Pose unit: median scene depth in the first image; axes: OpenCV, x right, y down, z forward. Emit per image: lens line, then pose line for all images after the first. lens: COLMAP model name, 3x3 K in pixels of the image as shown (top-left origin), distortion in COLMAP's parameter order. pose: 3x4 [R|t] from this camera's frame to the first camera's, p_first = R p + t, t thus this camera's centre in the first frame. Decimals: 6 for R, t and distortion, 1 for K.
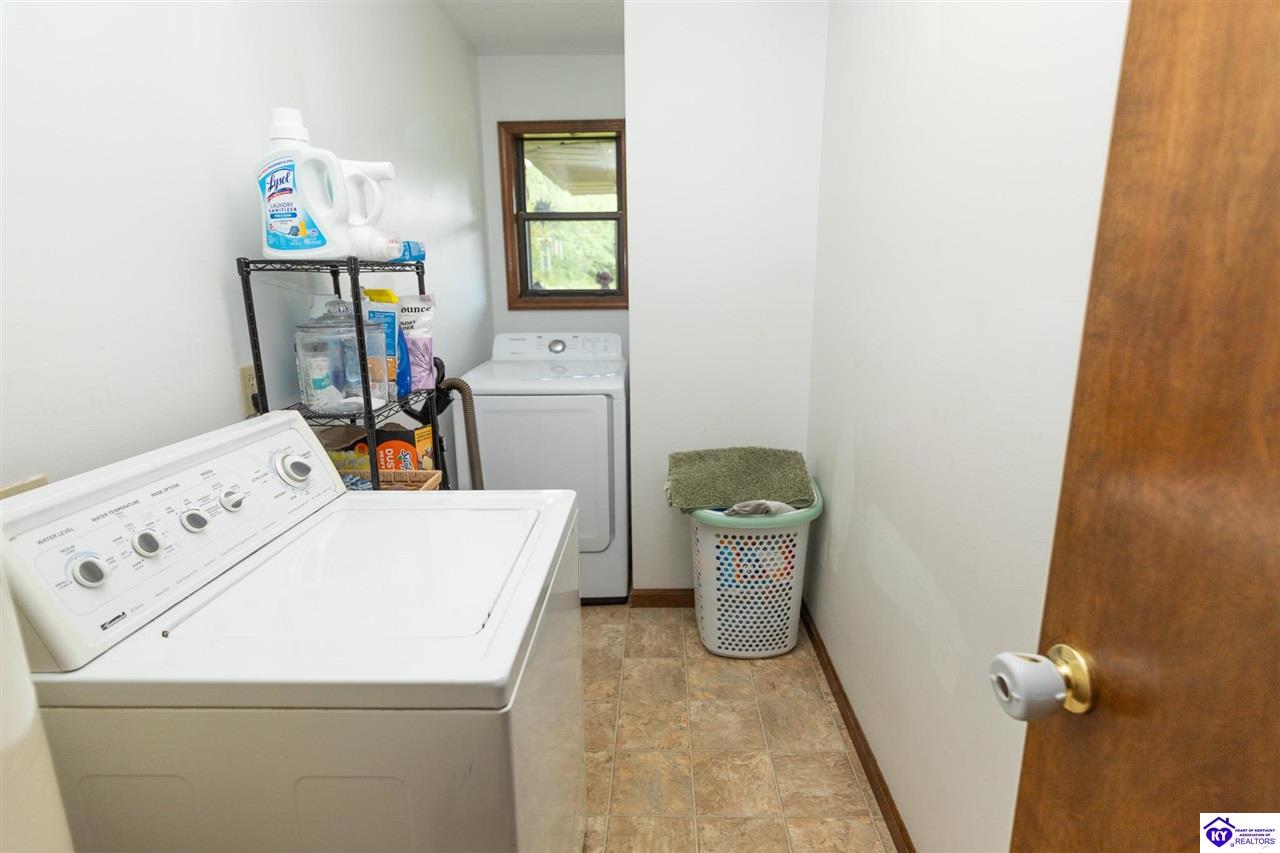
lens RADIAL K [[623.9, 0, 645.6], [0, 623.9, 424.5], [0, 0, 1]] dist [-0.000984, 0.000325]
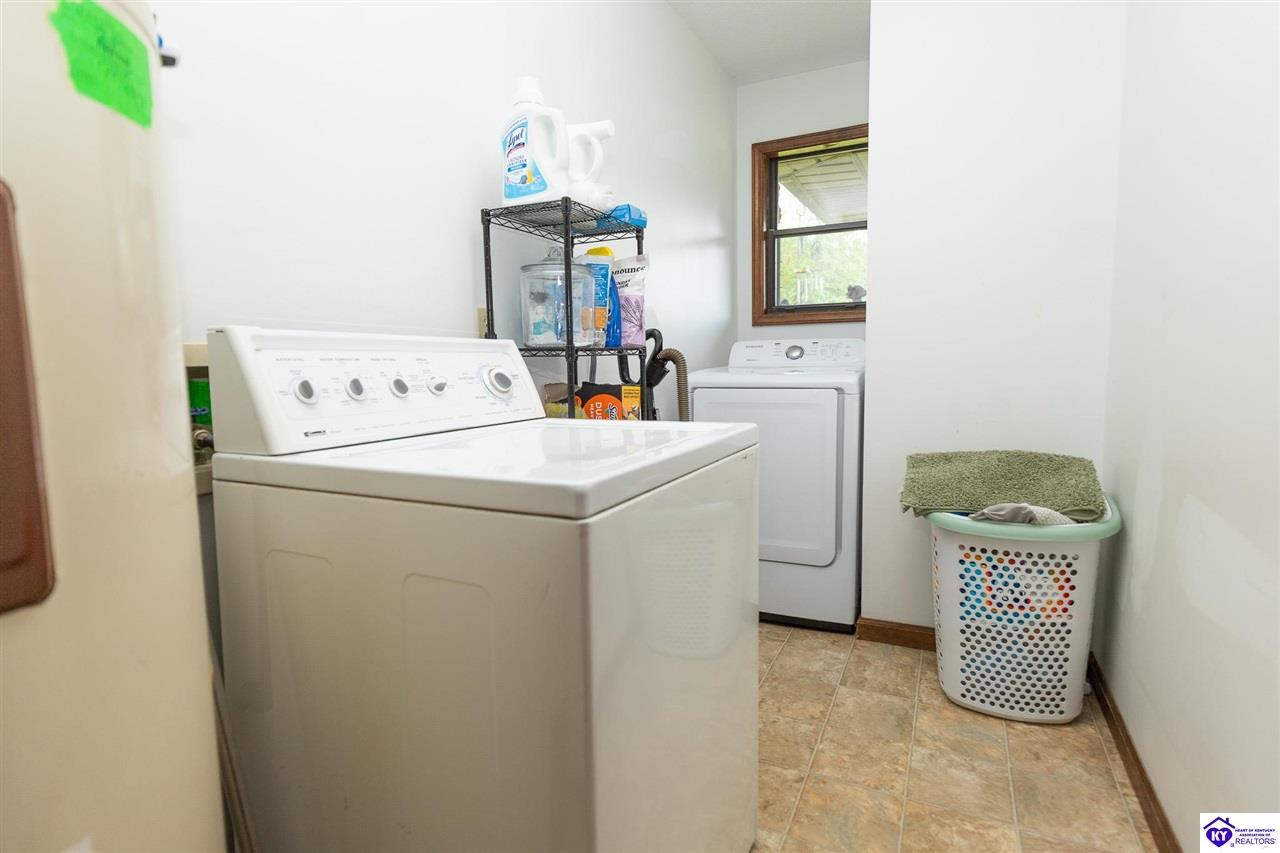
lens RADIAL K [[631.5, 0, 645.6], [0, 631.5, 425.3], [0, 0, 1]] dist [0.001489, 0.000454]
pose [[0.908217, 0.034106, -0.417107, 0.079225], [-0.082747, 0.991632, -0.099092, 0.136254], [0.410237, 0.124512, 0.903439, 0.064729]]
